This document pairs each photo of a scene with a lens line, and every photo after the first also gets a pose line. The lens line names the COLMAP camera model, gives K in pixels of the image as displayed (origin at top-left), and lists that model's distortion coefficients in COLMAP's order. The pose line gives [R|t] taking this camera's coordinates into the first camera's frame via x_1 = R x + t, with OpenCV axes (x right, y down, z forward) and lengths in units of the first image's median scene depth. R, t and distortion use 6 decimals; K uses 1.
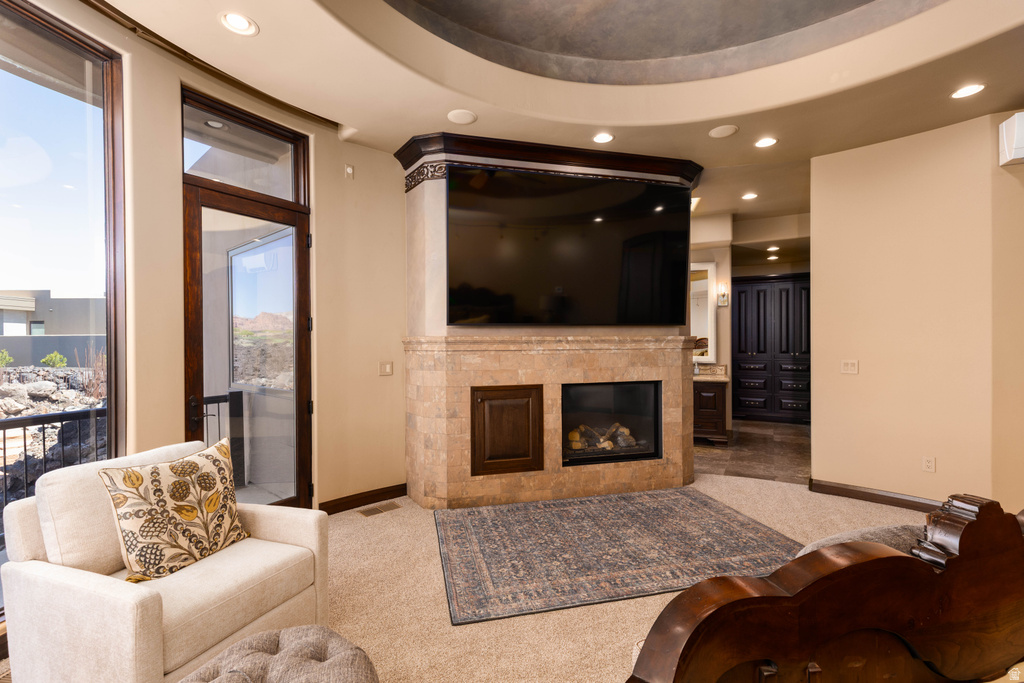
lens RADIAL K [[461.5, 0, 510.8], [0, 461.5, 340.7], [0, 0, 1]] dist [0.002227, 0.000008]
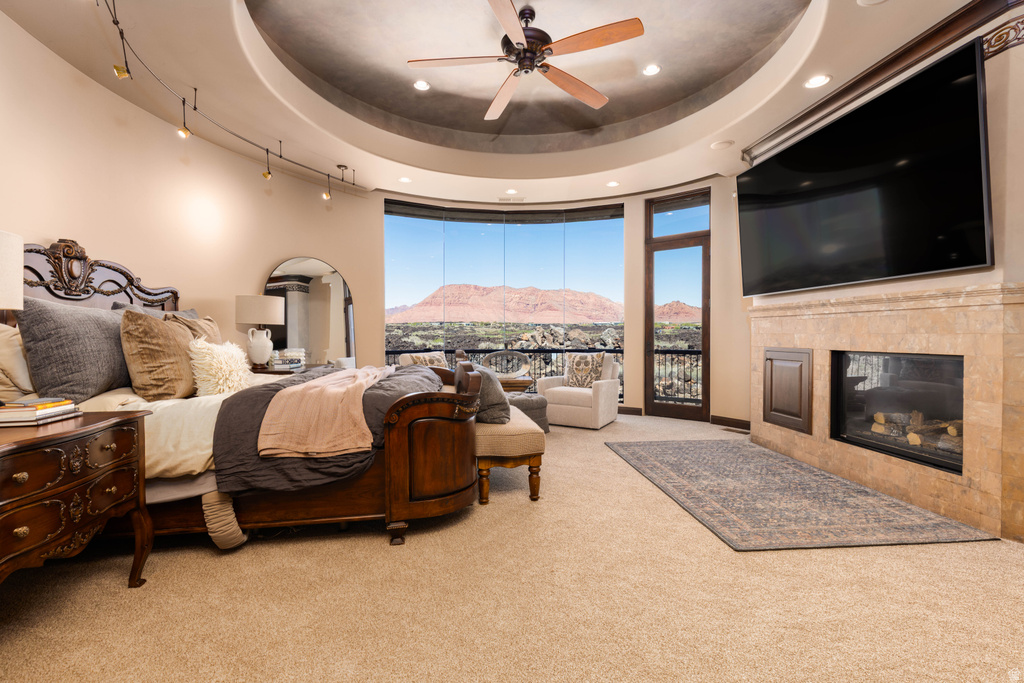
lens RADIAL K [[461.5, 0, 511.7], [0, 461.5, 340.3], [0, 0, 1]] dist [0.002227, 0.000008]
pose [[-0.153486, 0.020006, -0.987948, 1.147296], [-0.000683, 0.999793, 0.020352, 0.055430], [0.988151, 0.003798, -0.153440, 0.509920]]
